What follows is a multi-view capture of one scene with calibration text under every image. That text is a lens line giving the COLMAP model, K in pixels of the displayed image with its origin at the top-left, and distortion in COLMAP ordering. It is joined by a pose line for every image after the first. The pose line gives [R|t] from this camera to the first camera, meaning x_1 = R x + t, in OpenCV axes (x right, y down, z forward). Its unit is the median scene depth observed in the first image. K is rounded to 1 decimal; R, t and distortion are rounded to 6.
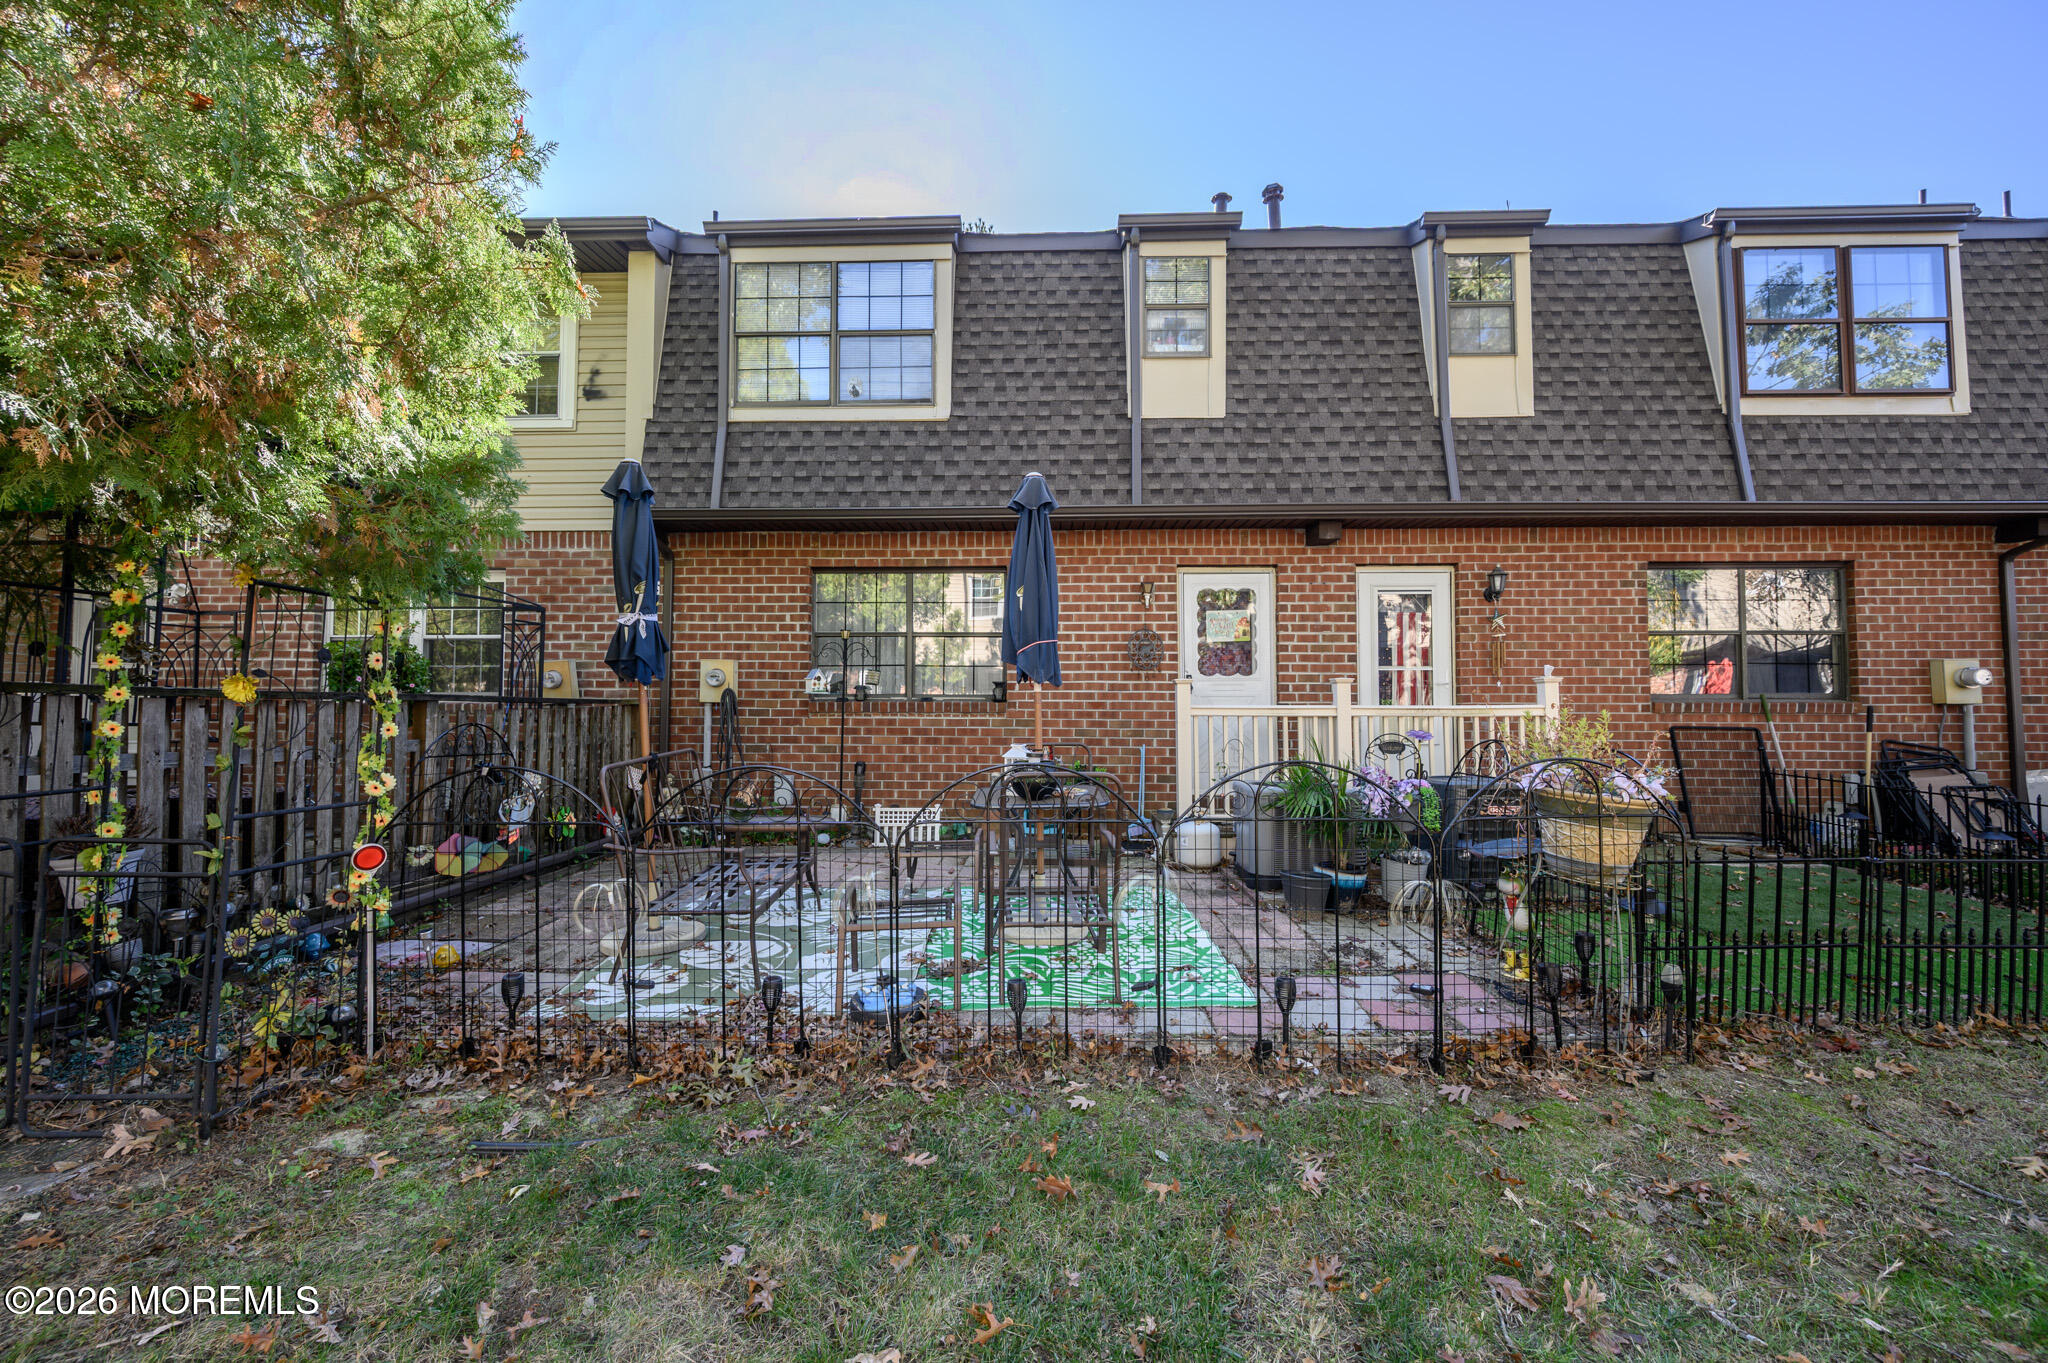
lens RADIAL K [[807.9, 0, 1017.8], [0, 807.9, 695.5], [0, 0, 1]] dist [-0.000687, 0.000005]
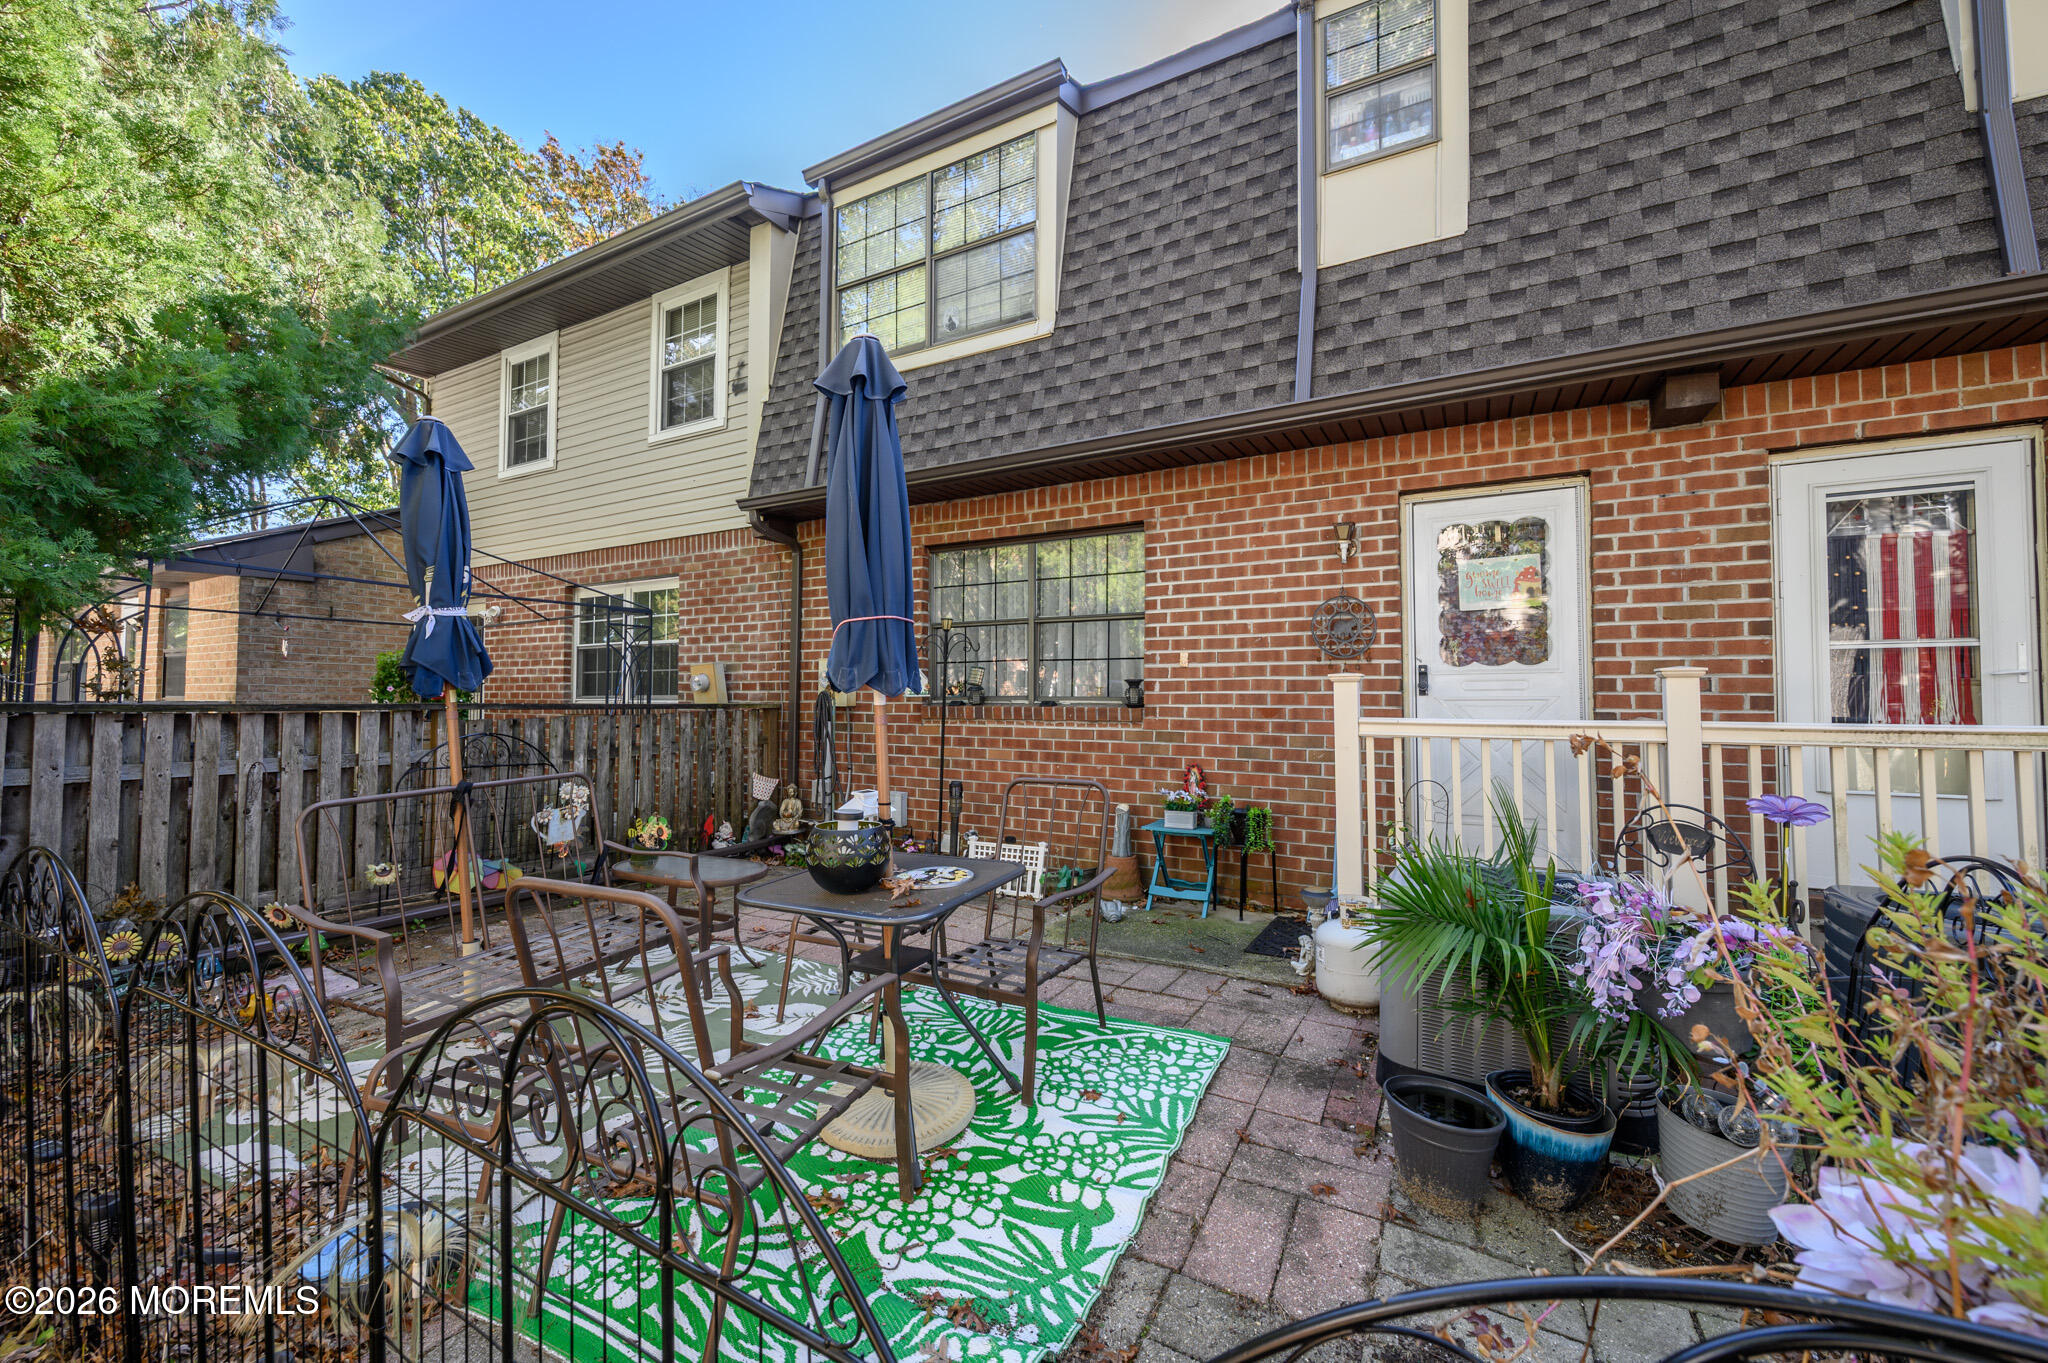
lens RADIAL K [[807.9, 0, 1023.0], [0, 807.9, 685.7], [0, 0, 1]] dist [-0.000687, 0.000005]
pose [[0.887692, -0.008123, -0.460366, 0.230813], [0.006632, 0.999966, -0.004856, -0.008878], [0.460390, 0.001258, 0.887716, 0.311433]]
